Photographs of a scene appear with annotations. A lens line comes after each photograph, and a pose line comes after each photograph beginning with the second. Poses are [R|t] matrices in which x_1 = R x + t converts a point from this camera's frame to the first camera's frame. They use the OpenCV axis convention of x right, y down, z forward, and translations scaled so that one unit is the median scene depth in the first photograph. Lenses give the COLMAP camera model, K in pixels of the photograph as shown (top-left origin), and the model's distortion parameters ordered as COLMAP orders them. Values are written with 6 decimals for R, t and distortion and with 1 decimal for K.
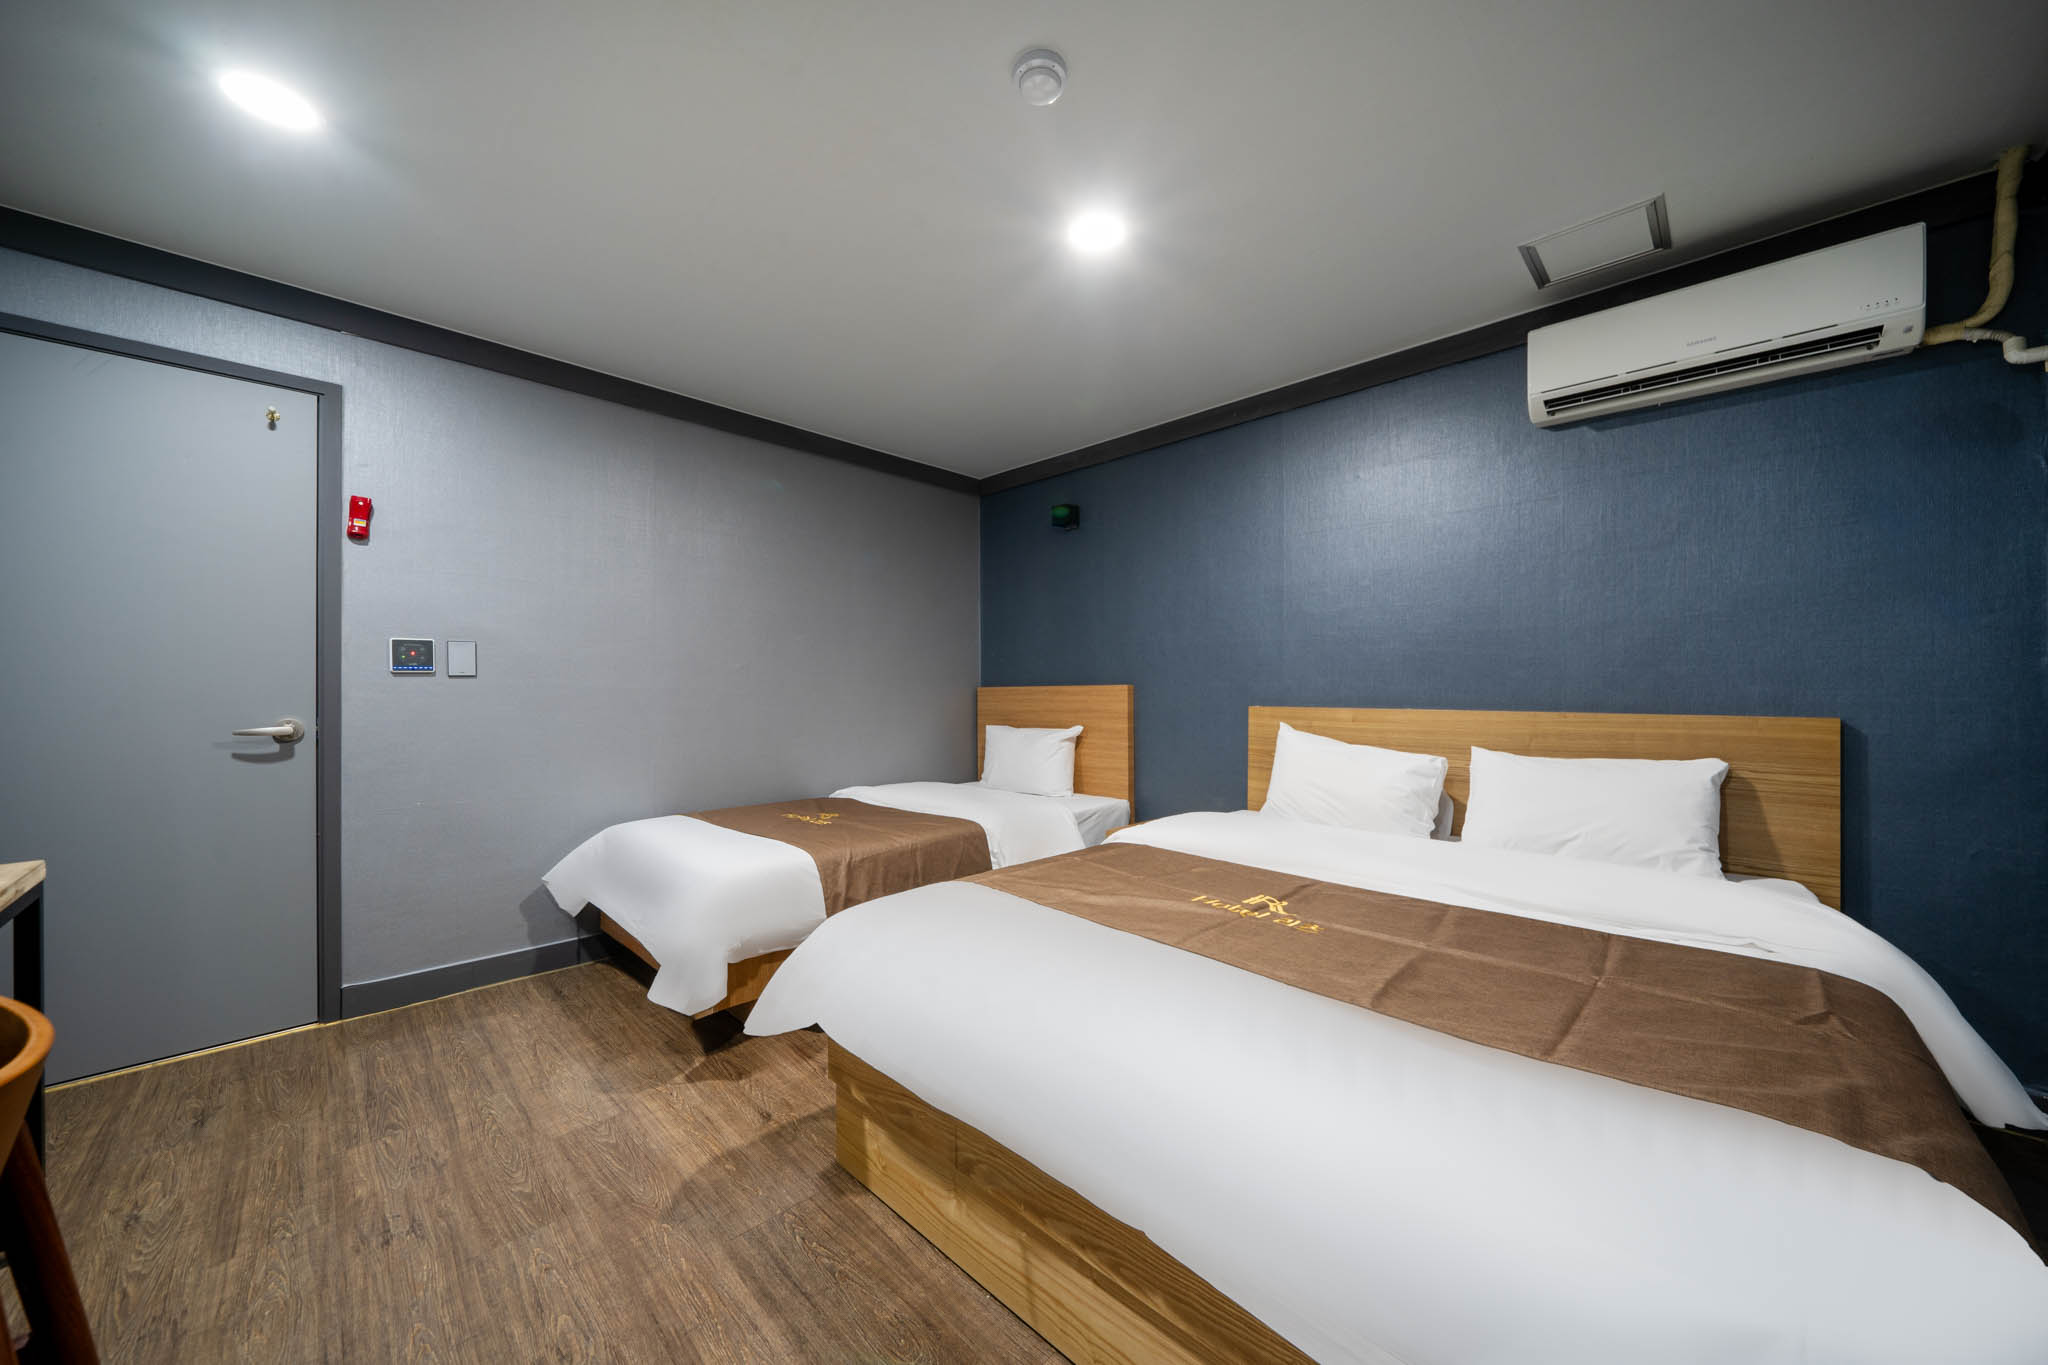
lens RADIAL K [[724.7, 0, 1022.1], [0, 724.7, 687.4], [0, 0, 1]] dist [-0.001570, -0.000078]
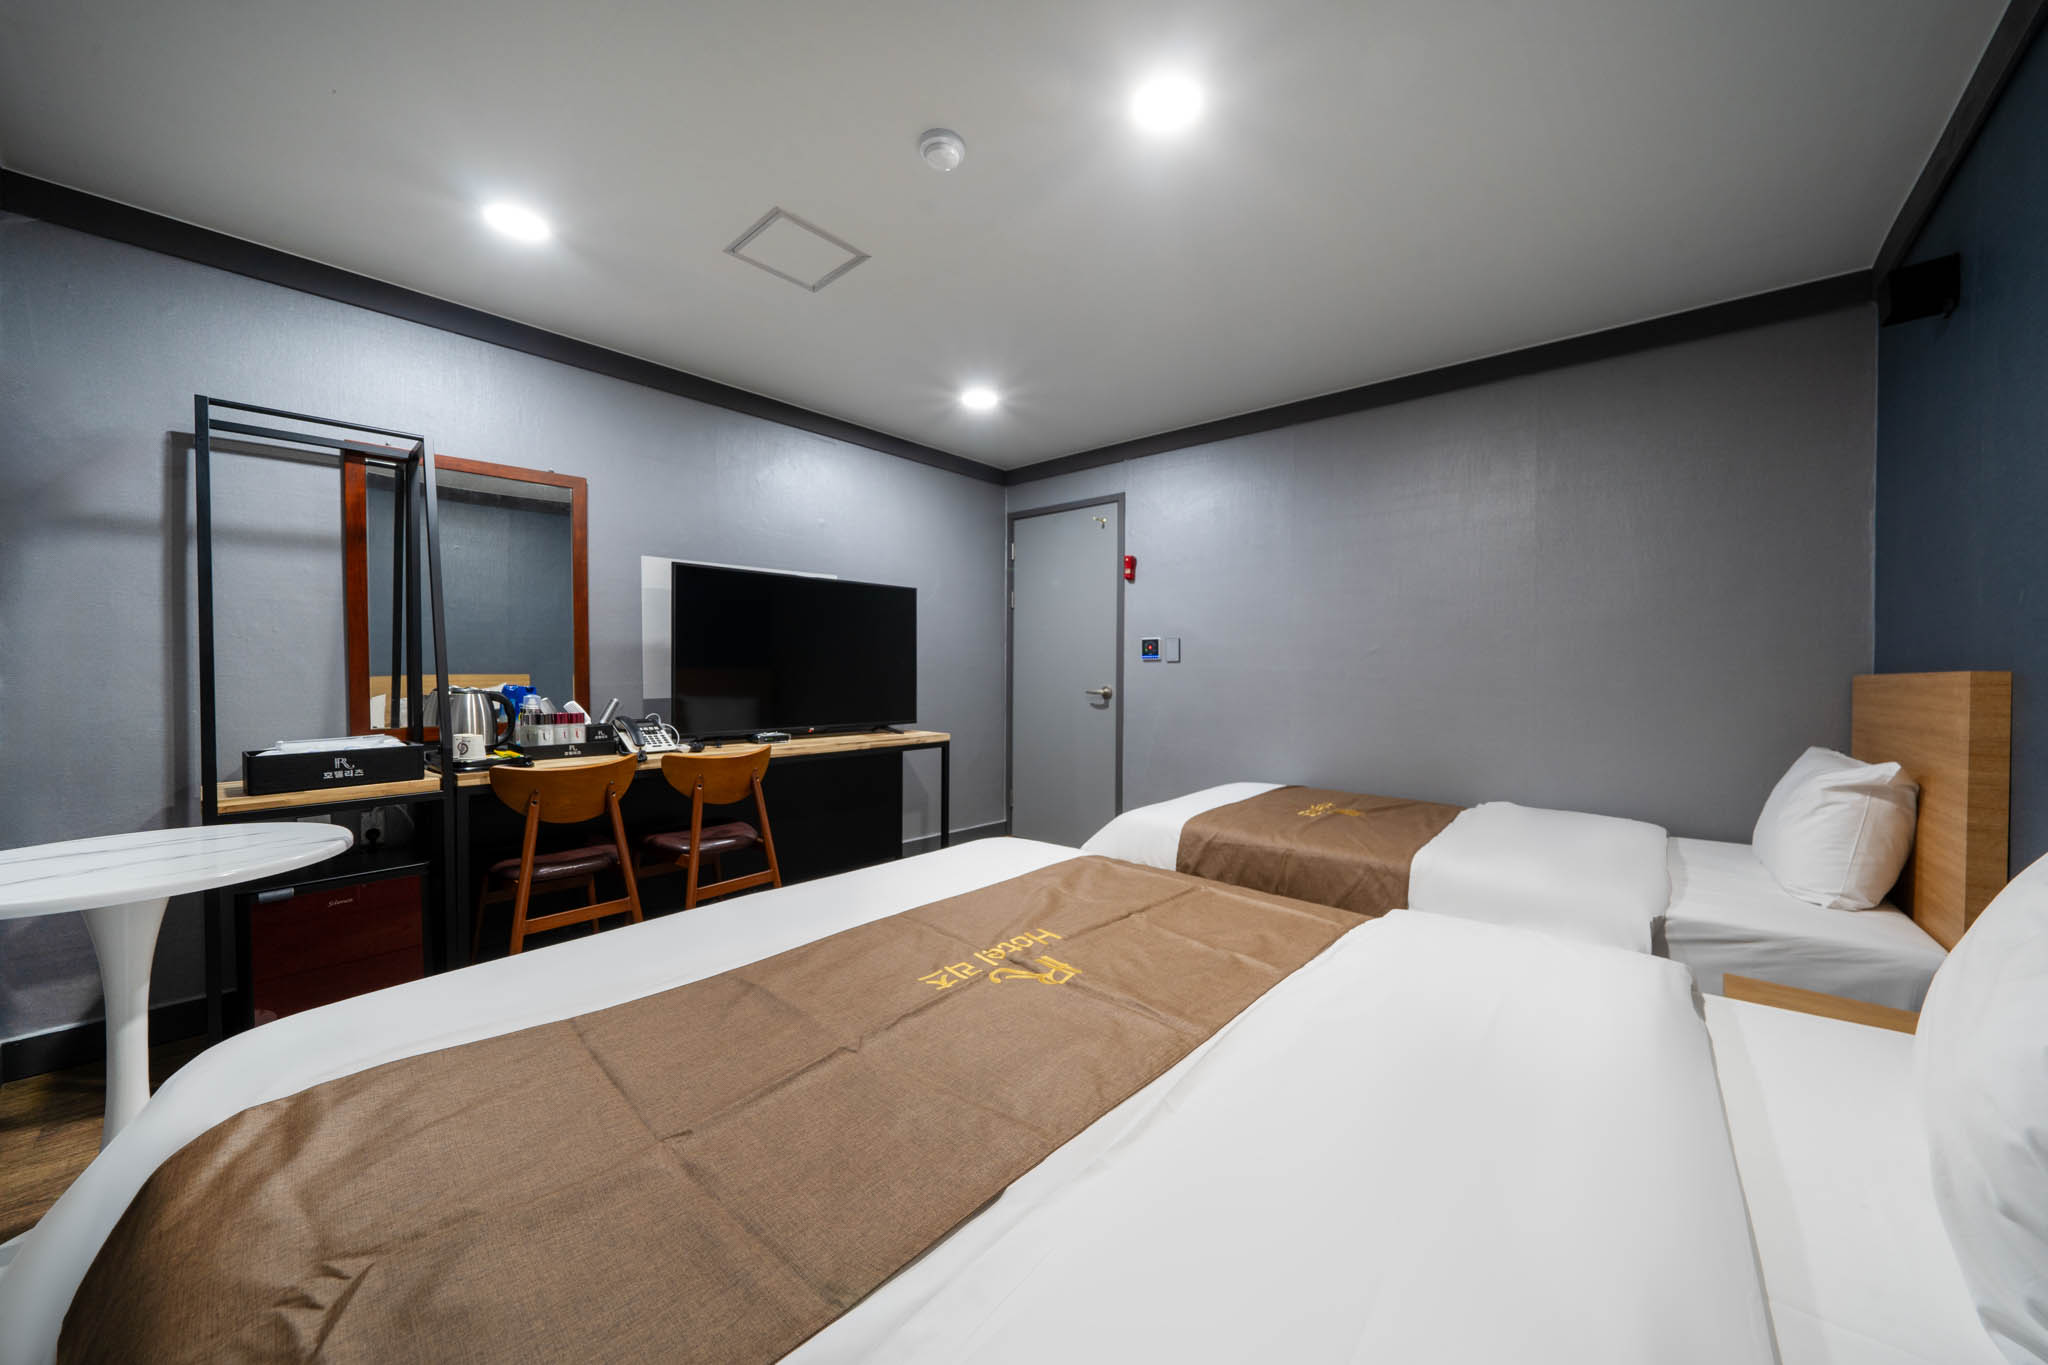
lens RADIAL K [[724.7, 0, 1022.1], [0, 724.7, 687.4], [0, 0, 1]] dist [-0.001570, -0.000078]
pose [[0.035019, 0.029778, -0.998943, 0.762764], [-0.008024, 0.999532, 0.029515, -0.003949], [0.999354, 0.006982, 0.035242, 0.690976]]
